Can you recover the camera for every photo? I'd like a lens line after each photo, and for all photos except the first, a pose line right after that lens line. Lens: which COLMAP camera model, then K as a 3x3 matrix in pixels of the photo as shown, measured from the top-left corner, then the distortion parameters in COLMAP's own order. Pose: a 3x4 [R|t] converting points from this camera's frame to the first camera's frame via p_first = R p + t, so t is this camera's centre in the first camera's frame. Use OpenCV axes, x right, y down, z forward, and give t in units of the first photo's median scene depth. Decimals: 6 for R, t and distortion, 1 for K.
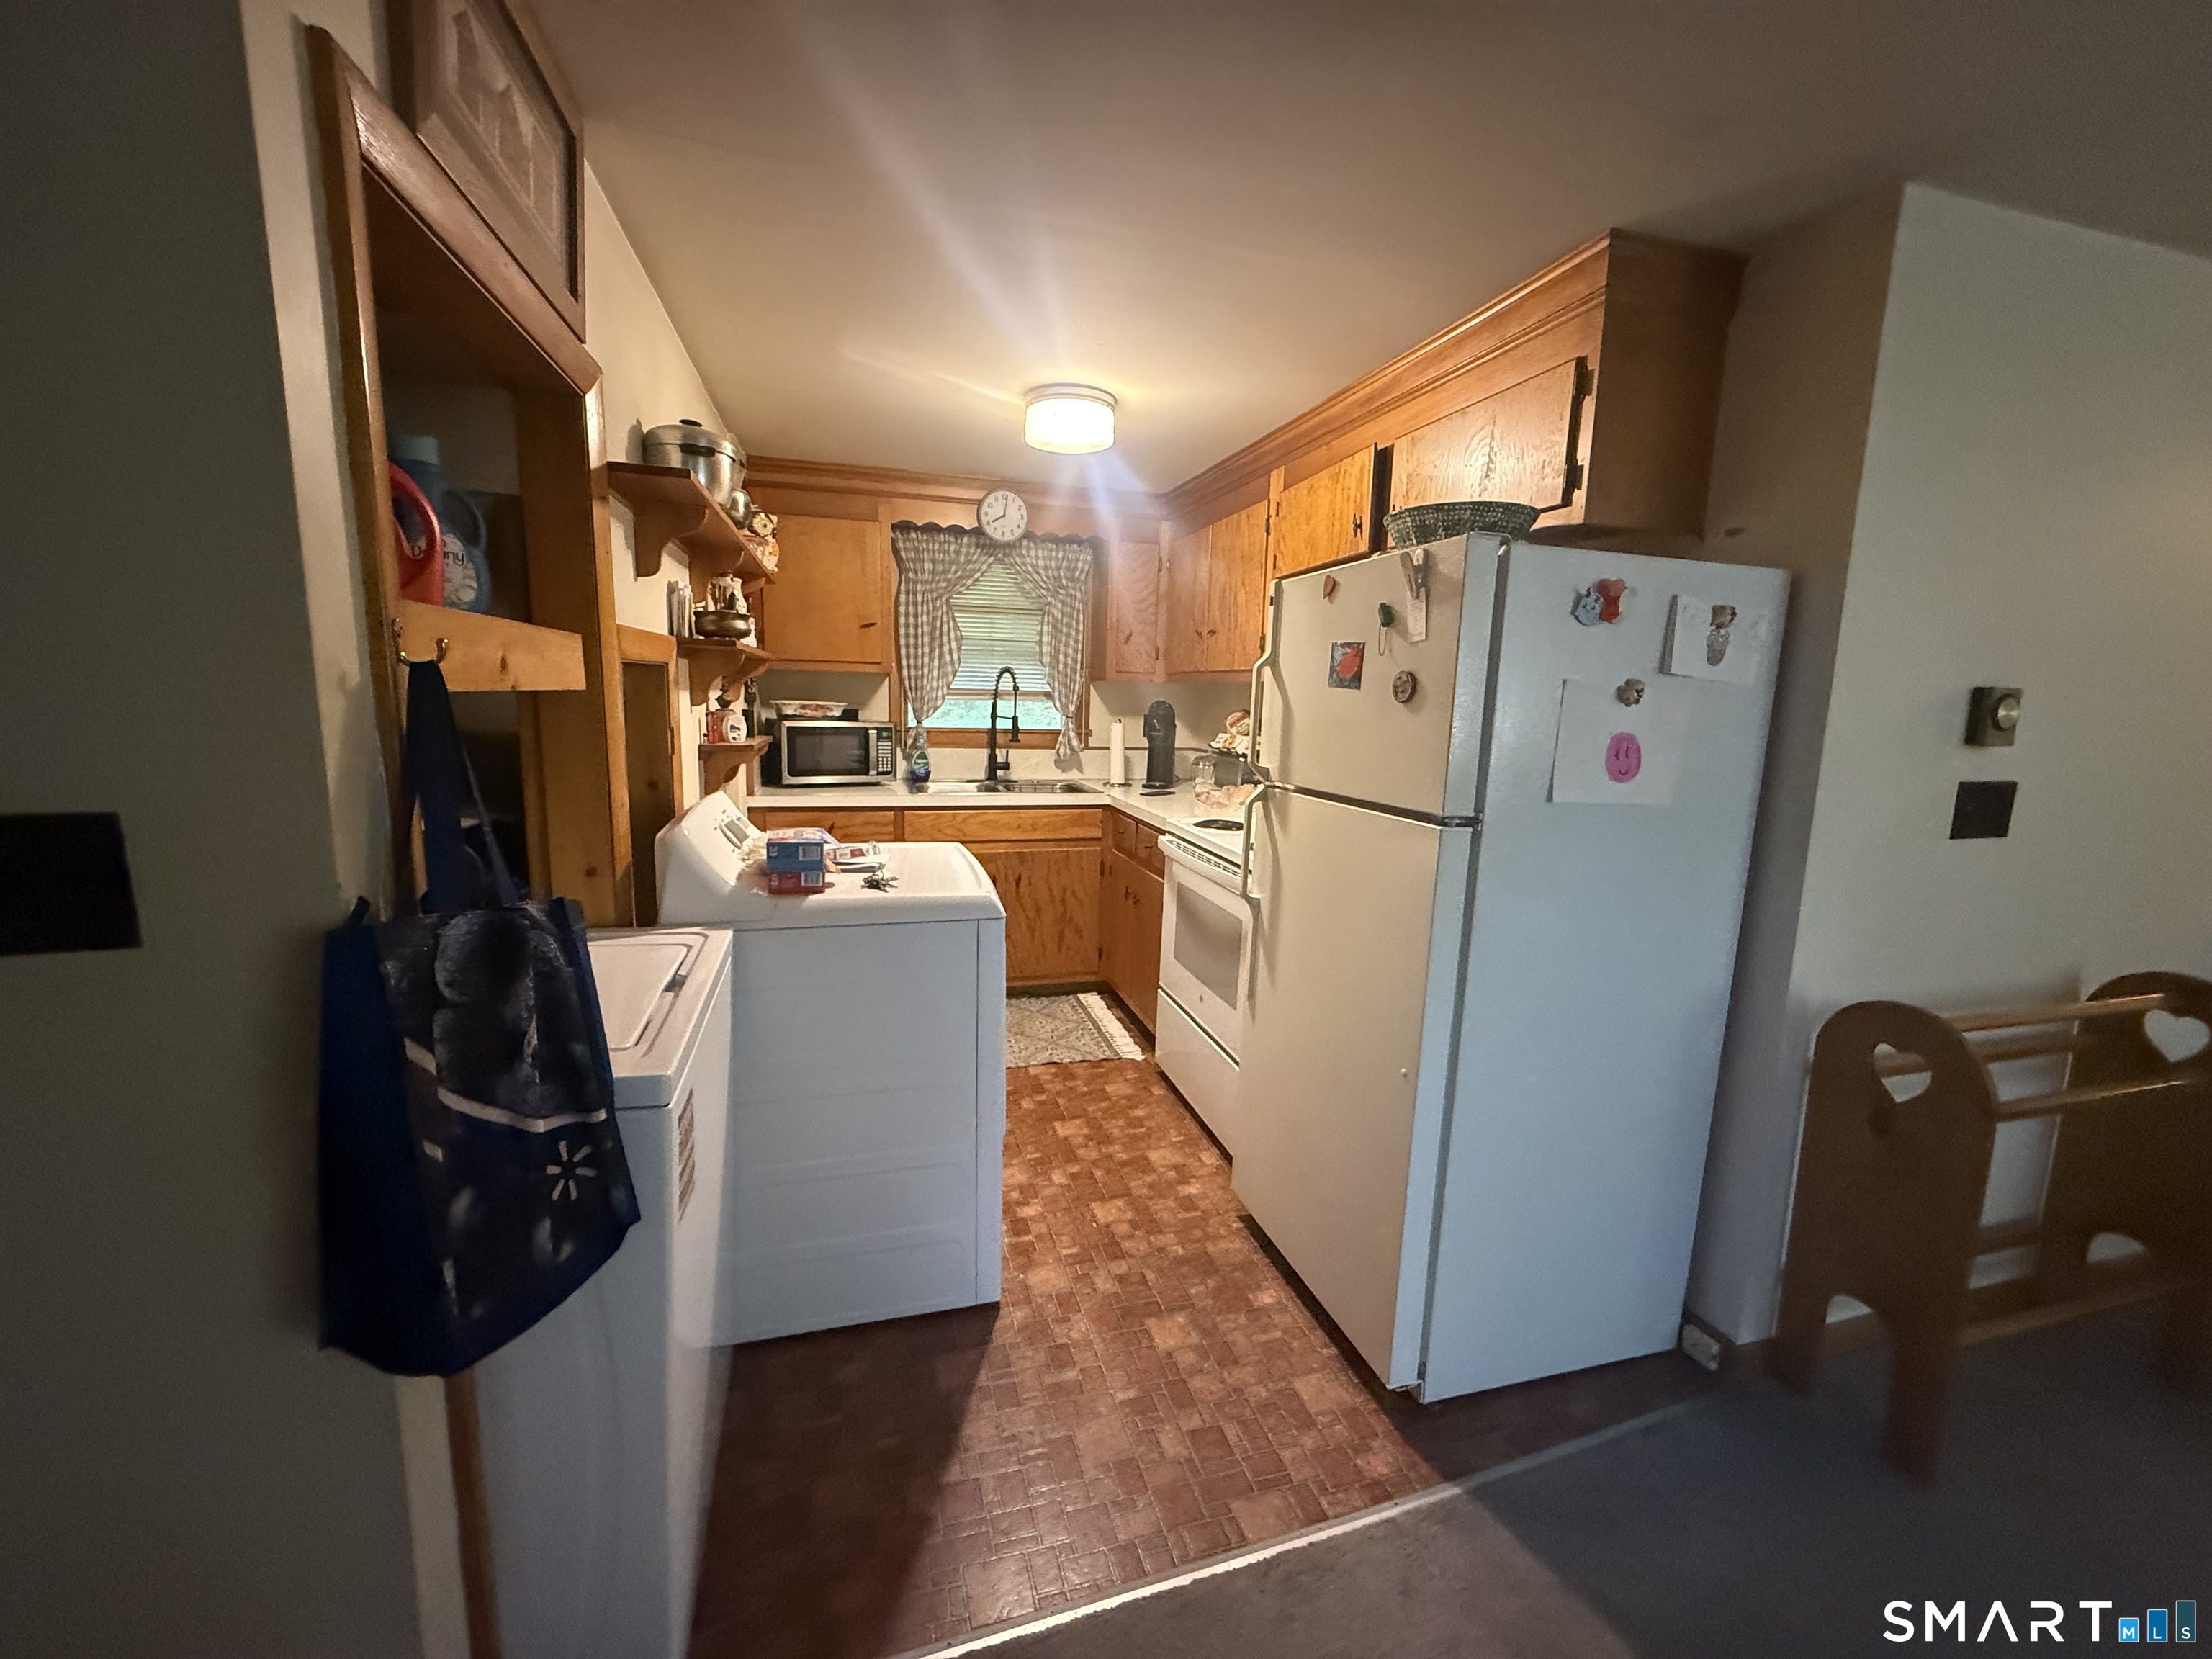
lens RADIAL K [[880.8, 0, 1099.3], [0, 880.8, 831.3], [0, 0, 1]] dist [0.000364, 0.000153]
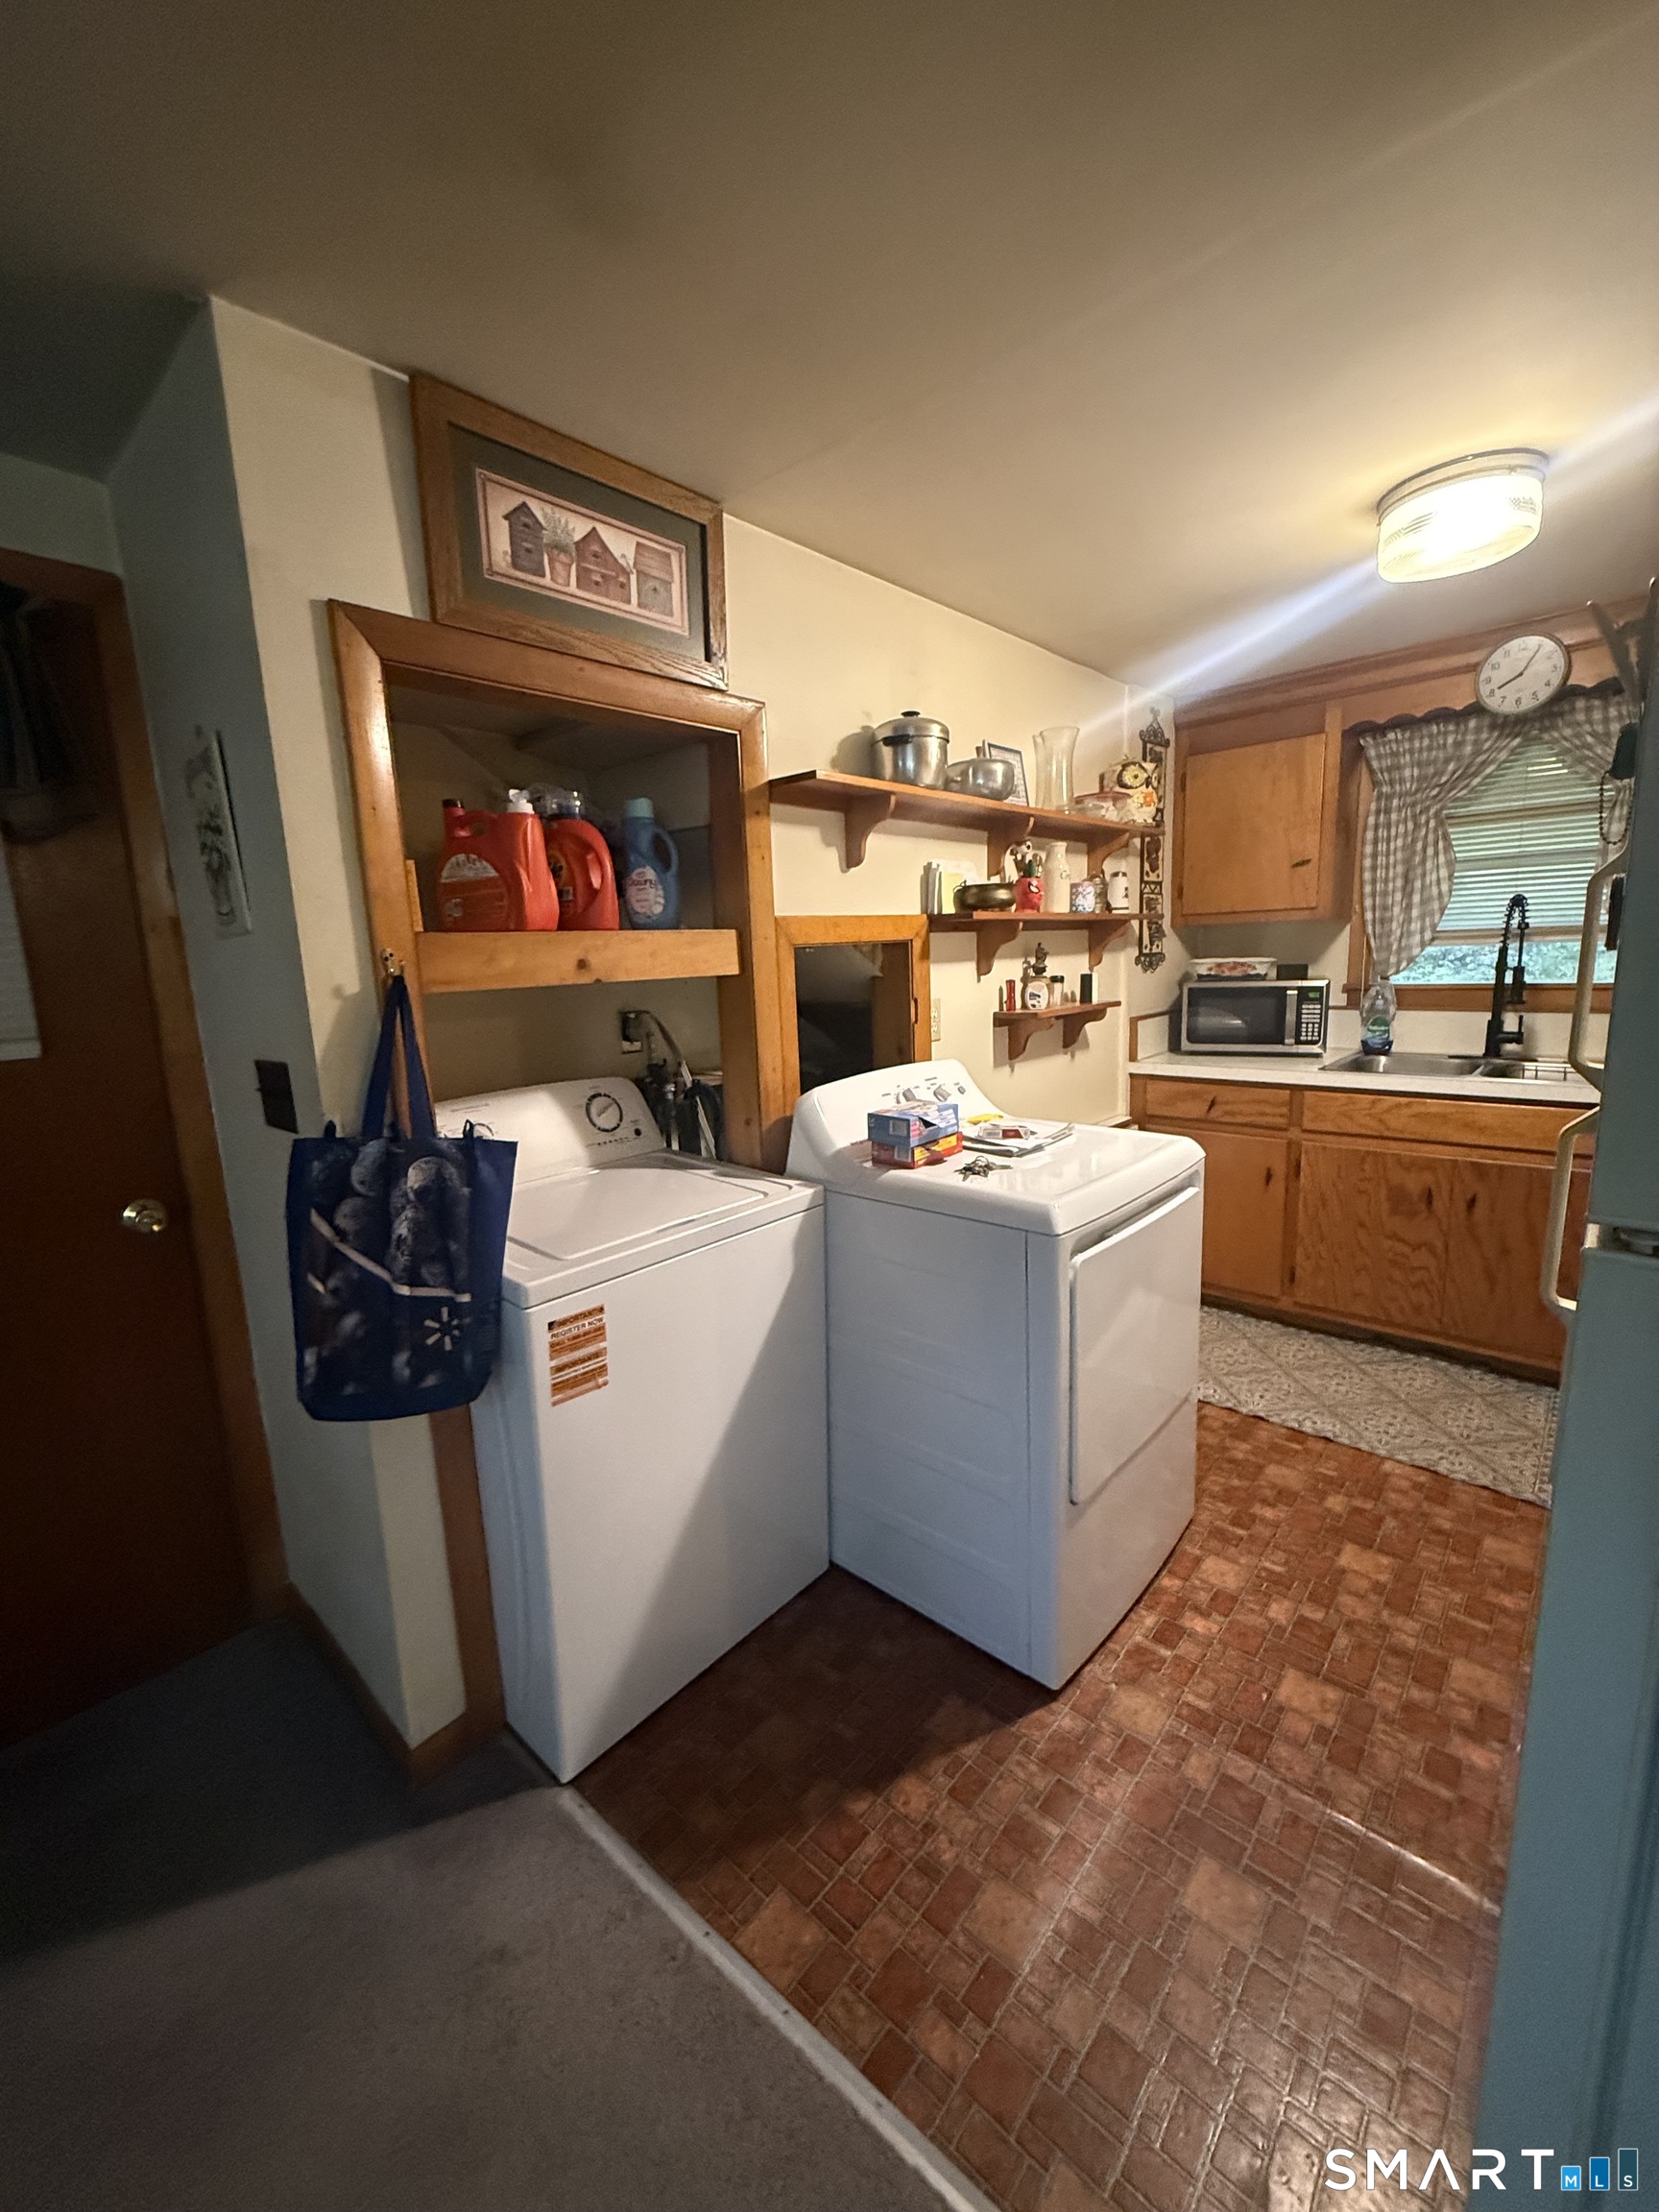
lens RADIAL K [[880.8, 0, 828.1], [0, 880.8, 1101.7], [0, 0, 1]] dist [0.000364, 0.000153]
pose [[0.527184, 0.093278, -0.844616, 0.311411], [-0.075993, 0.995149, 0.062470, -0.040282], [0.846346, 0.031252, 0.531716, 0.265312]]
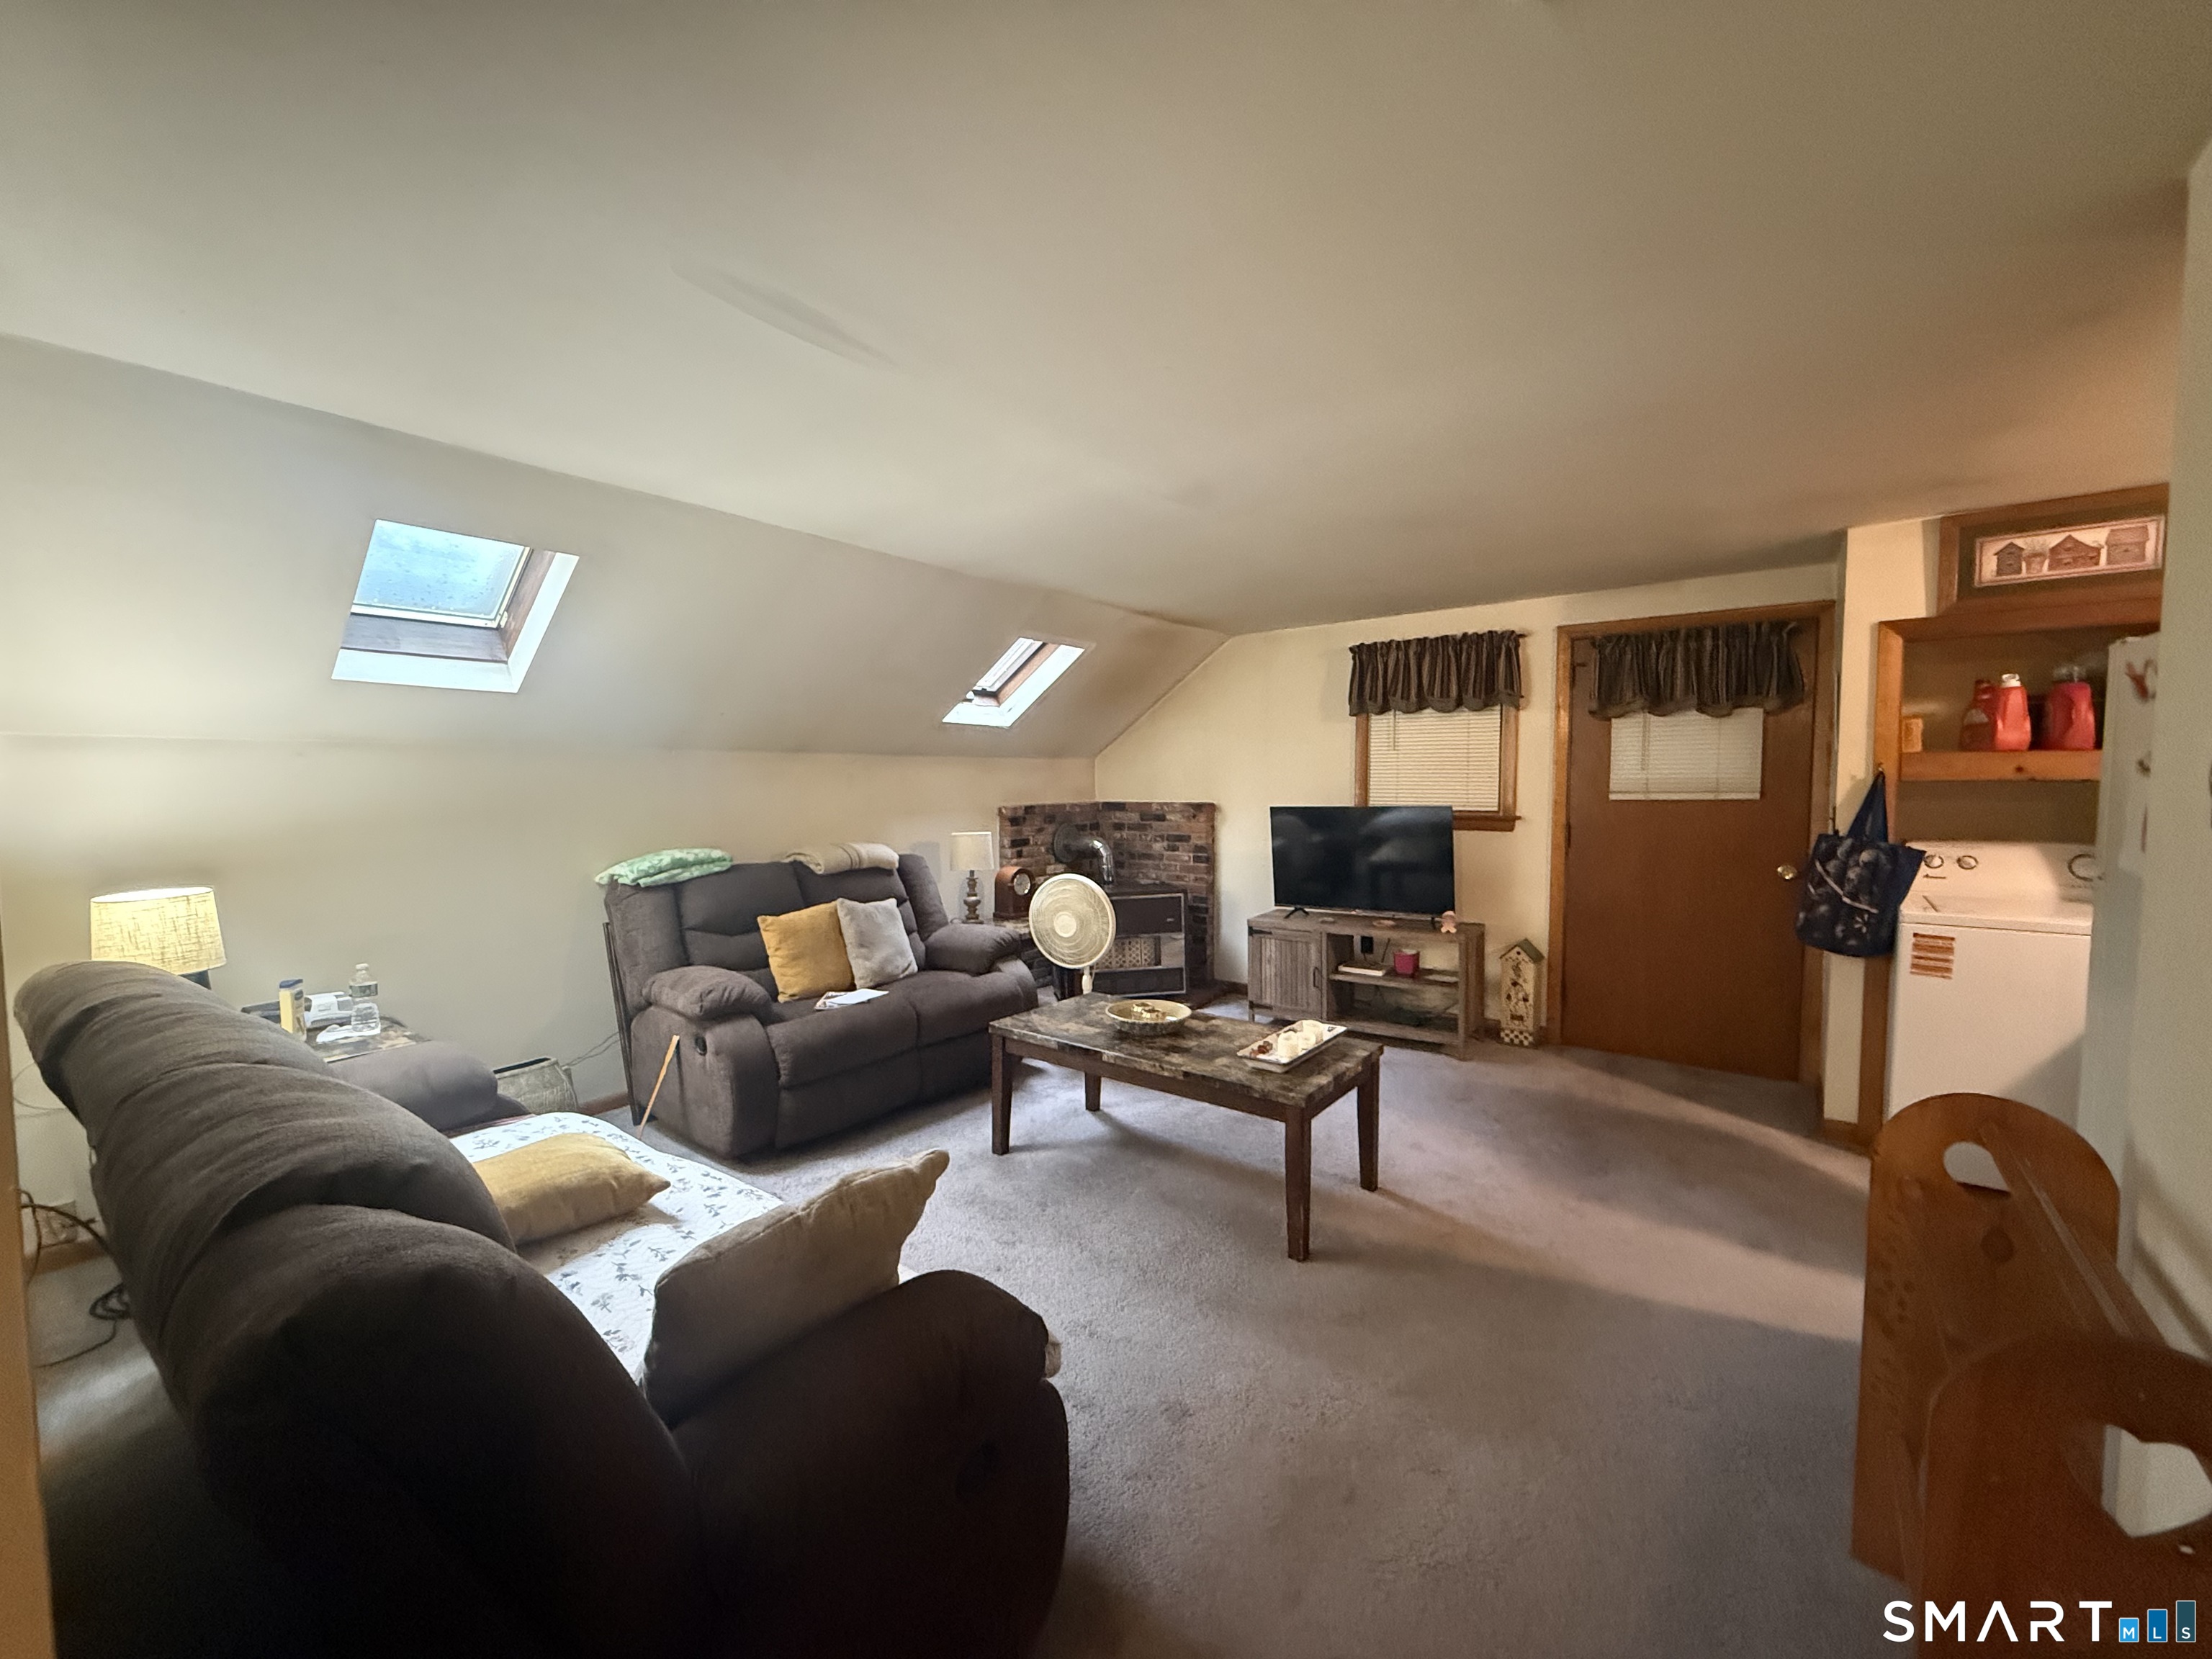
lens RADIAL K [[880.9, 0, 1106.0], [0, 880.9, 829.5], [0, 0, 1]] dist [-0.000173, -0.000029]
pose [[-0.799133, 0.011693, -0.601041, 1.272115], [-0.108924, 0.980445, 0.163898, -0.065730], [0.591204, 0.196444, -0.782232, 0.641261]]
